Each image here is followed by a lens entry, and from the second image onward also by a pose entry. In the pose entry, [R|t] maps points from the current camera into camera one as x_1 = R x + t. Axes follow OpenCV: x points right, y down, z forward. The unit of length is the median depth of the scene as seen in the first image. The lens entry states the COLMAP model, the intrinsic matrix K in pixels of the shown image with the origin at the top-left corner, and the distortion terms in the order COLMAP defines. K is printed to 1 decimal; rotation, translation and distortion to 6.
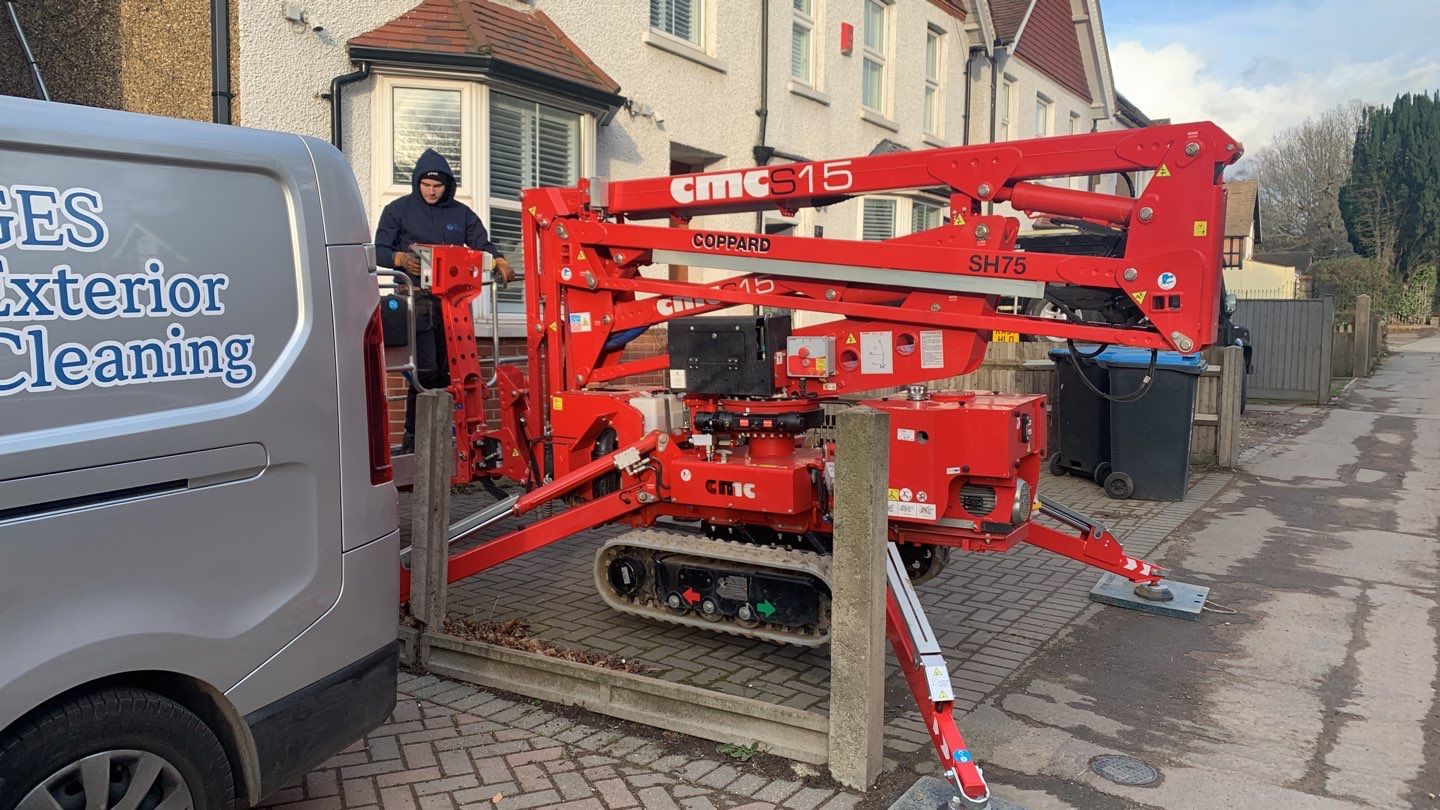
lens RADIAL K [[1107.6, 0, 720.0], [0, 1107.6, 405.0], [0, 0, 1]] dist [0.041109, -0.046116]
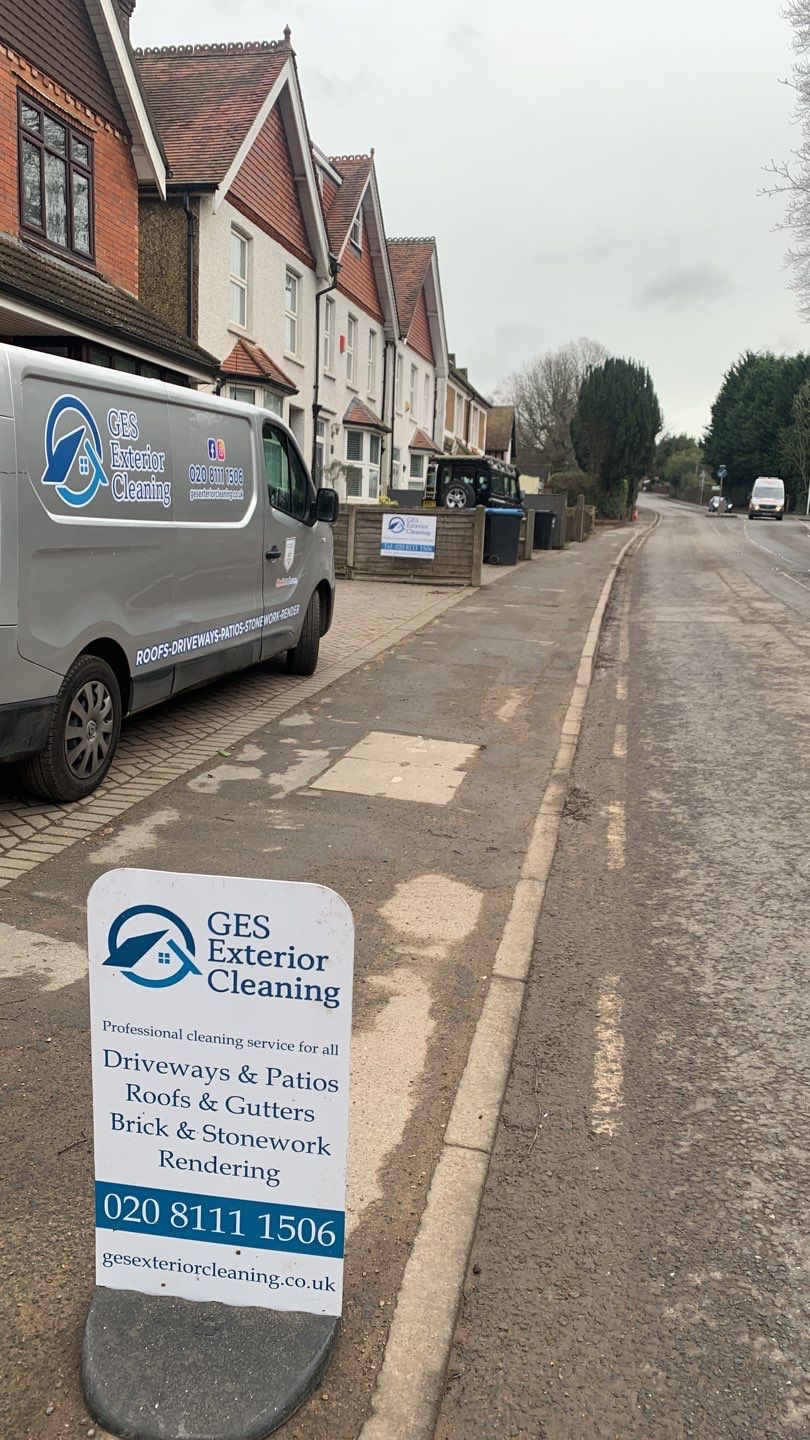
lens RADIAL K [[1094.3, 0, 406.0], [0, 1094.3, 704.8], [0, 0, 1]] dist [0.200033, -0.559779]
pose [[0.935058, -0.030424, 0.353186, -0.165243], [-0.003406, 0.995493, 0.094772, 0.035777], [-0.354478, -0.089820, 0.930740, -0.298770]]
